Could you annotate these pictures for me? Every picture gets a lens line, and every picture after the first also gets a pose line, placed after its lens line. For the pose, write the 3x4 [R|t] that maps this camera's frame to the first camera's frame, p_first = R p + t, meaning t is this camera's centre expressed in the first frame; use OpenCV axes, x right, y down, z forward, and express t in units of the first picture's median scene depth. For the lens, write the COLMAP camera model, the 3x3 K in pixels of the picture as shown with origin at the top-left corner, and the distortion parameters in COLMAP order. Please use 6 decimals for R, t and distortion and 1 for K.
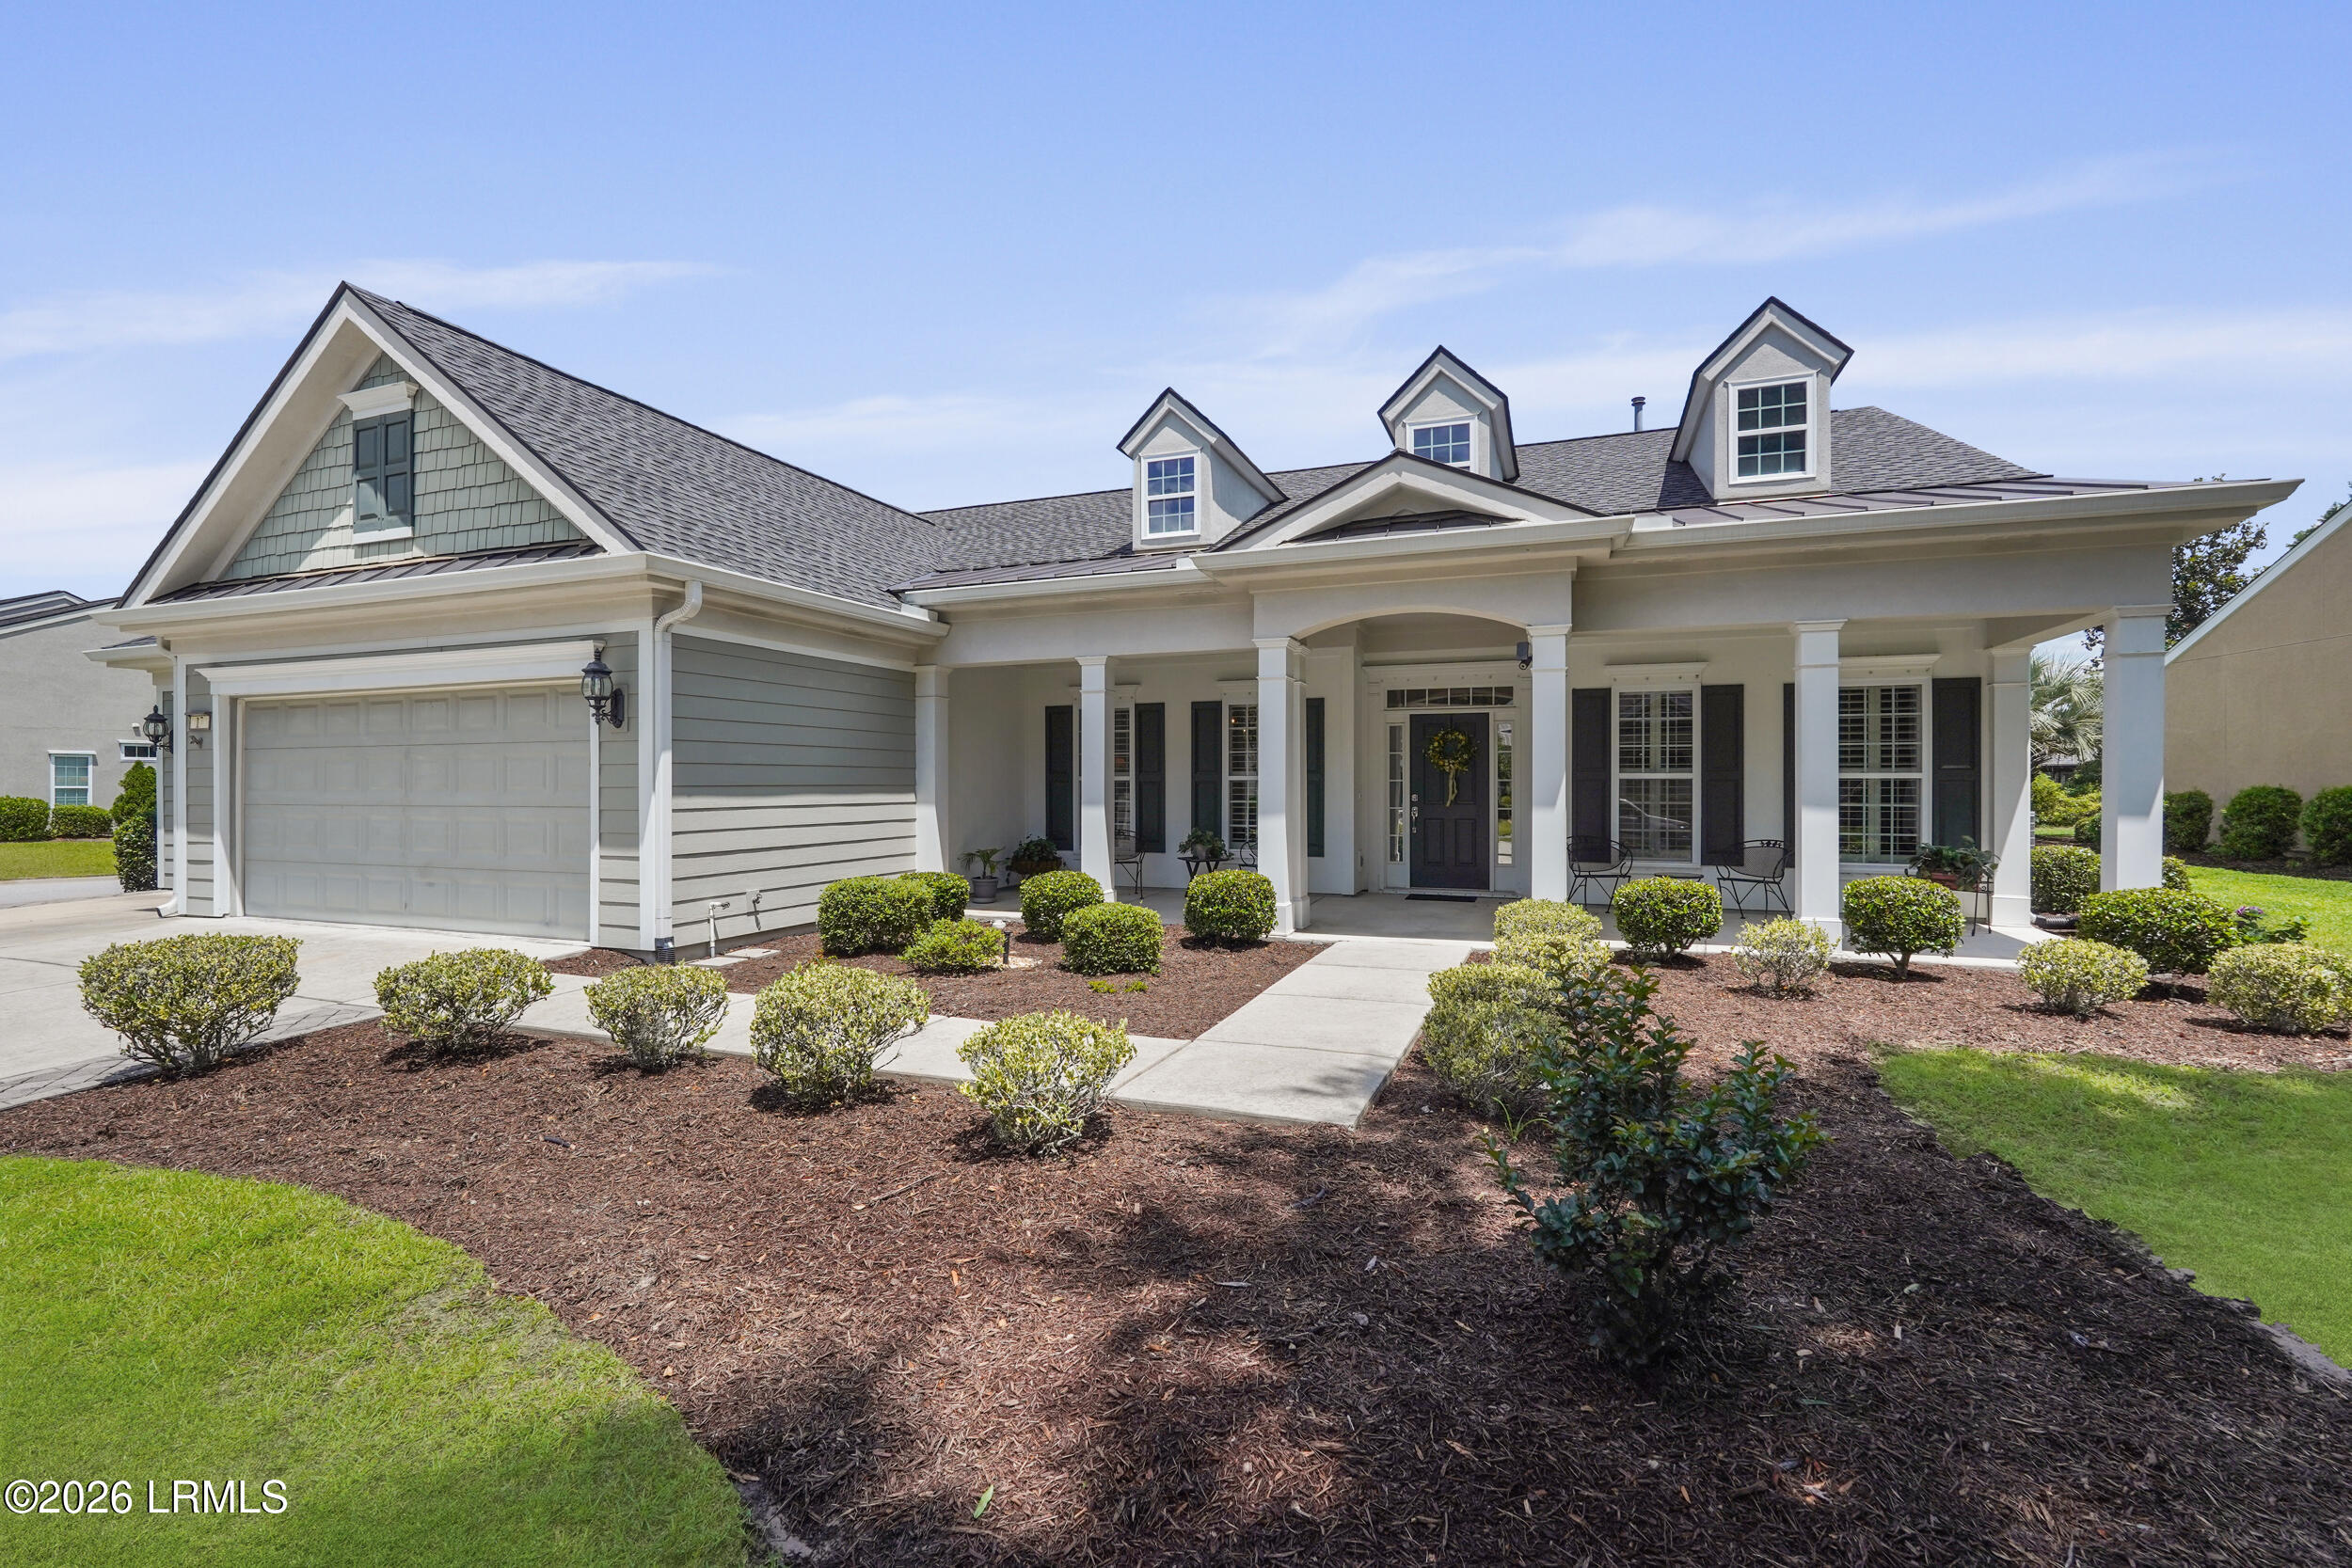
lens RADIAL K [[1042.9, 0, 1174.3], [0, 1042.9, 786.3], [0, 0, 1]] dist [-0.011071, 0.007555]
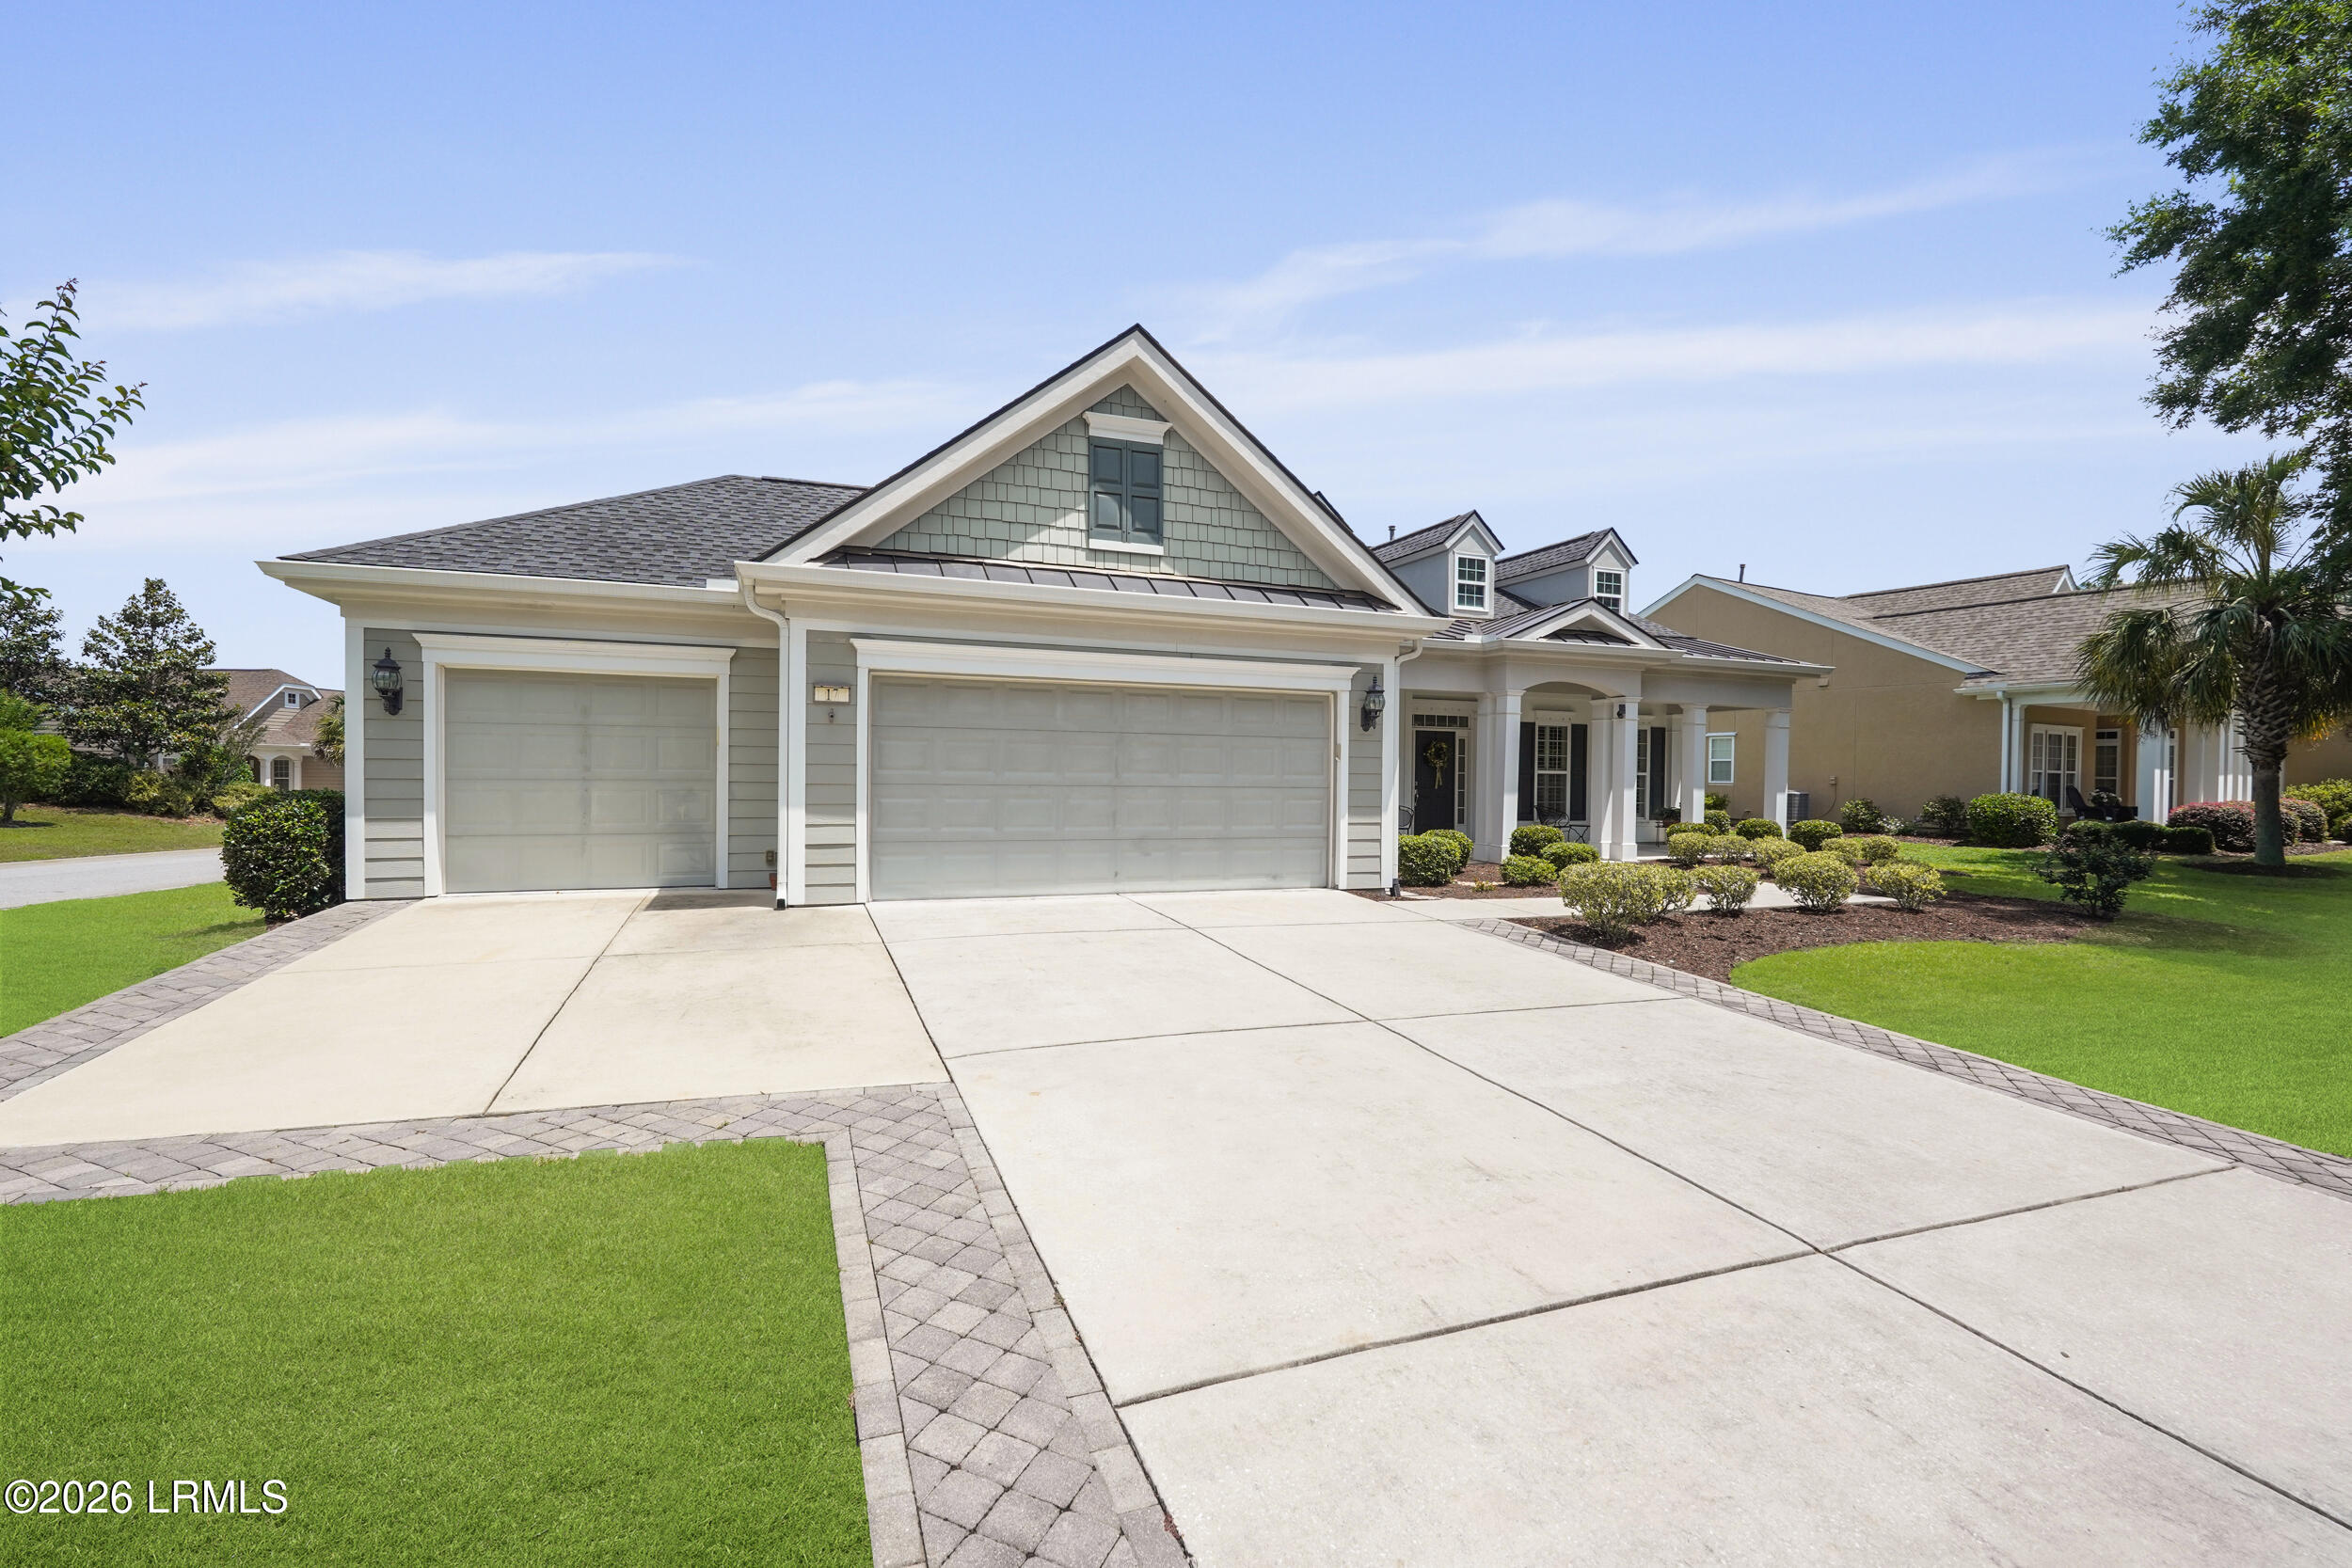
lens RADIAL K [[1042.9, 0, 1178.5], [0, 1042.9, 791.9], [0, 0, 1]] dist [-0.011071, 0.007555]
pose [[0.735871, 0.000350, 0.677121, -1.395074], [-0.011812, 0.999854, 0.012320, 0.010232], [-0.677019, -0.017064, 0.735768, 0.112520]]
